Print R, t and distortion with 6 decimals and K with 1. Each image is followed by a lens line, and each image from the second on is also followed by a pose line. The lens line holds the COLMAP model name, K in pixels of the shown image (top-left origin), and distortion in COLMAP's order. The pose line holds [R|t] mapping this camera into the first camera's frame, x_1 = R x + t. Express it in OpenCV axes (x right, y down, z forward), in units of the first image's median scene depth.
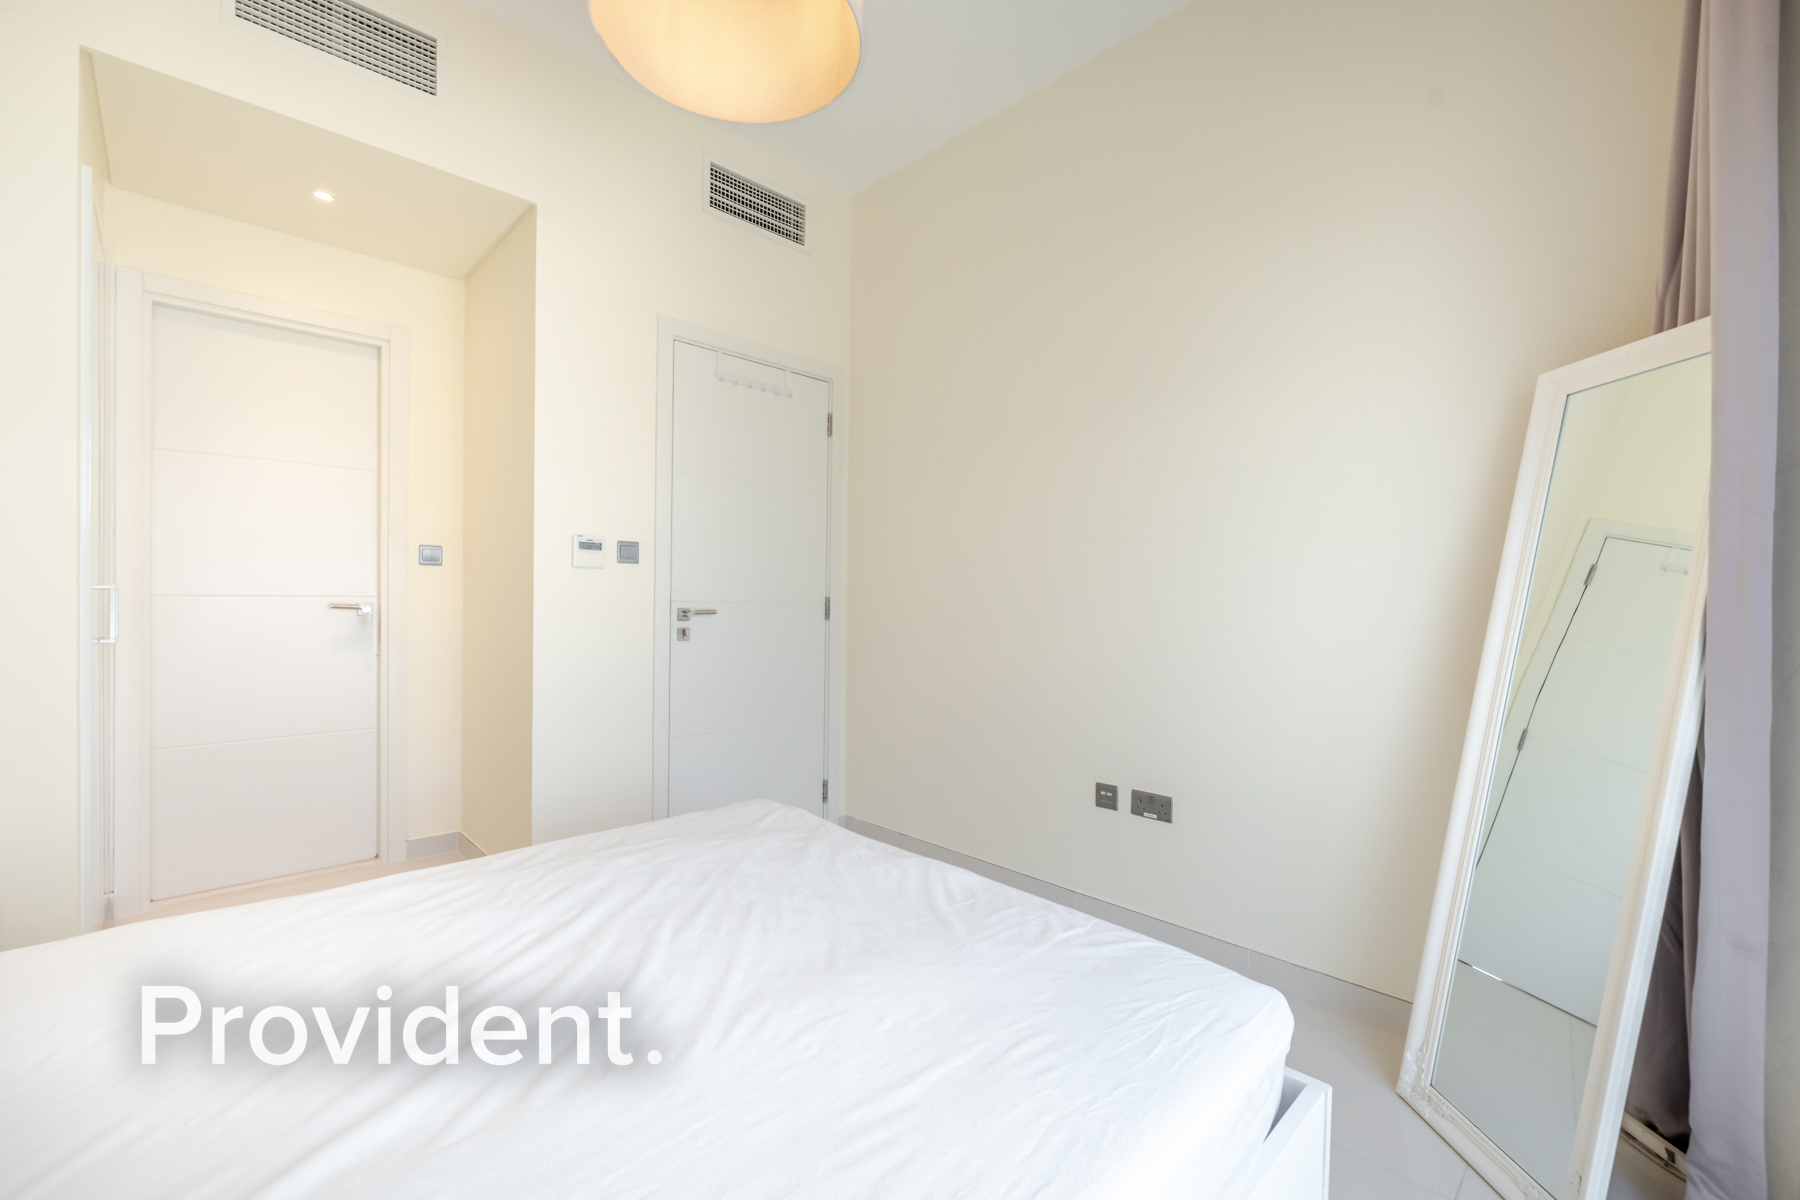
lens RADIAL K [[752.6, 0, 900.0], [0, 752.6, 600.0], [0, 0, 1]] dist [-0.001182, -0.000078]
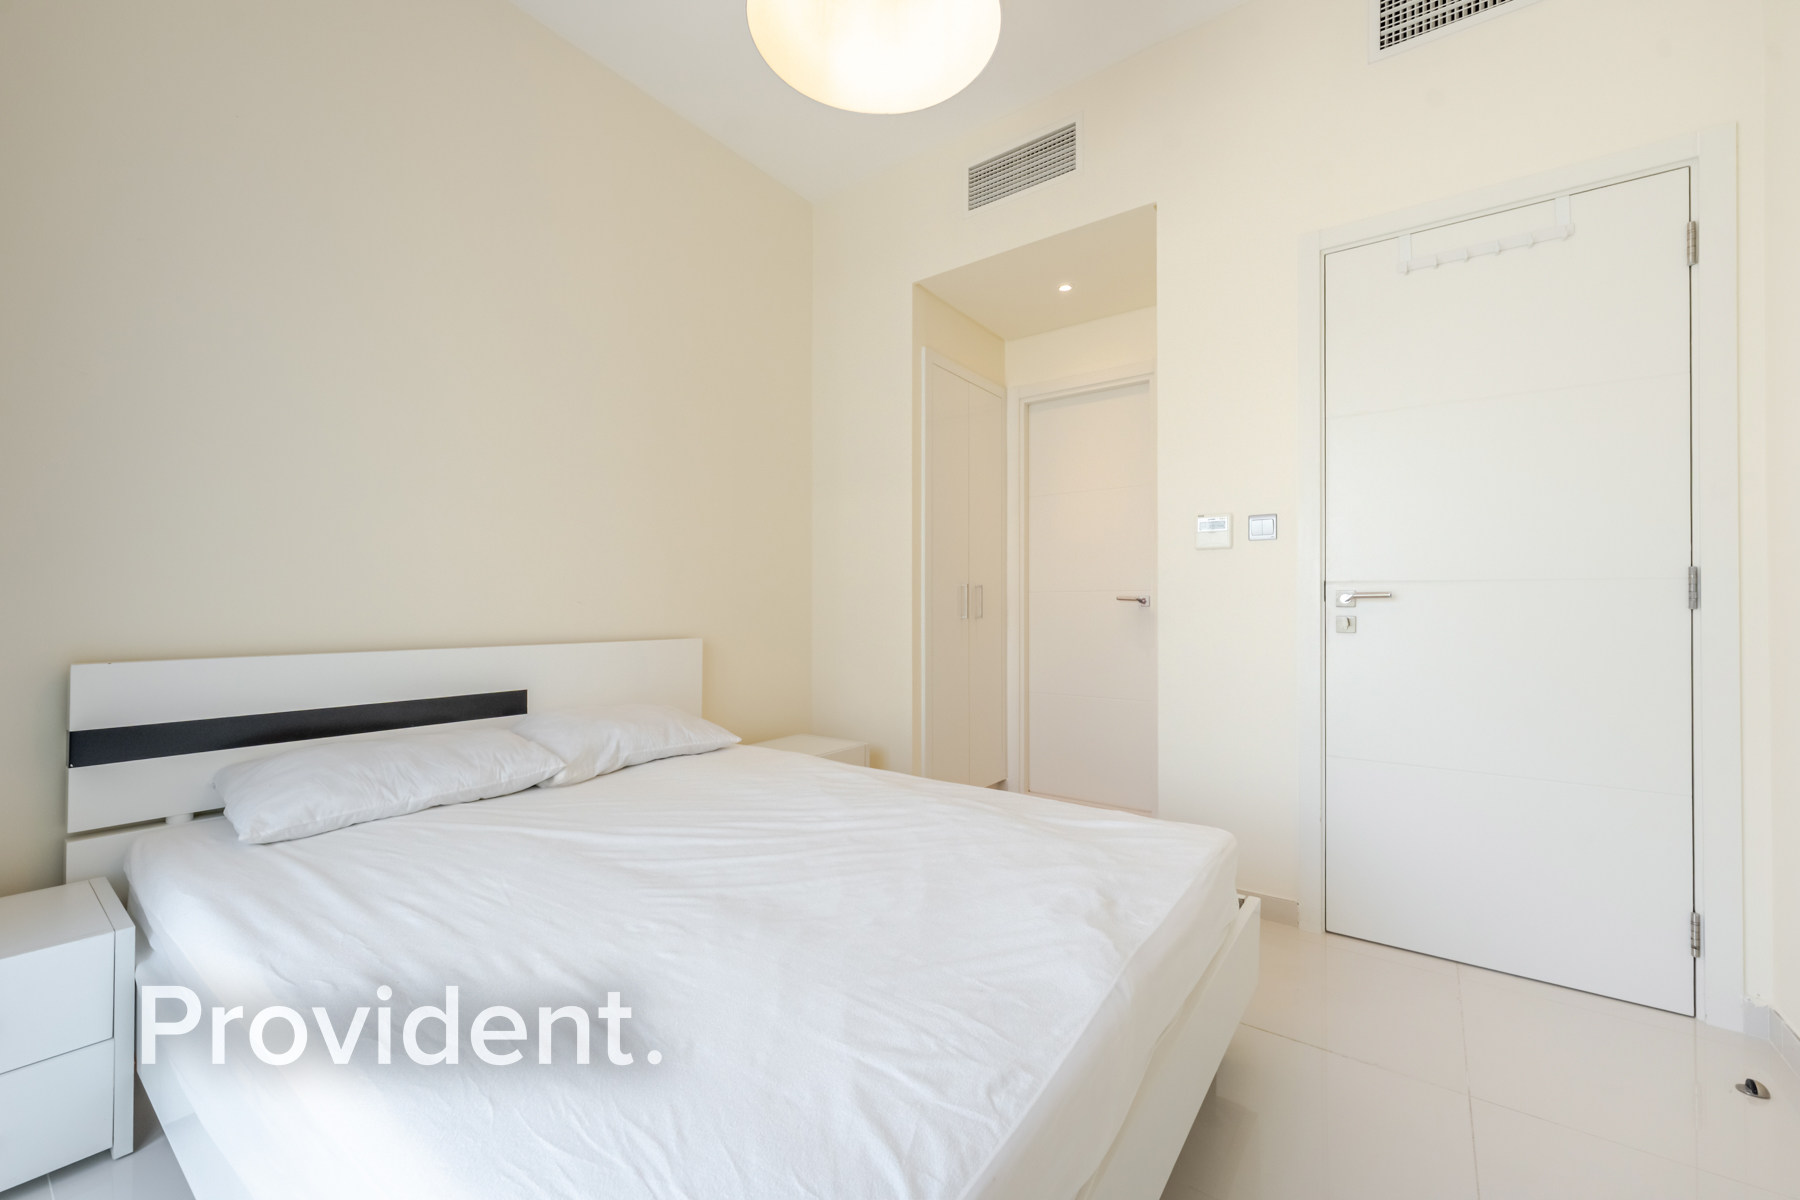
lens RADIAL K [[728.1, 0, 900.0], [0, 728.1, 600.0], [0, 0, 1]] dist [-0.001081, -0.000452]
pose [[0.155977, -0.020169, -0.987555, 0.733122], [-0.002252, 0.999782, -0.020775, 0.071122], [0.987758, 0.005464, 0.155897, 0.830184]]
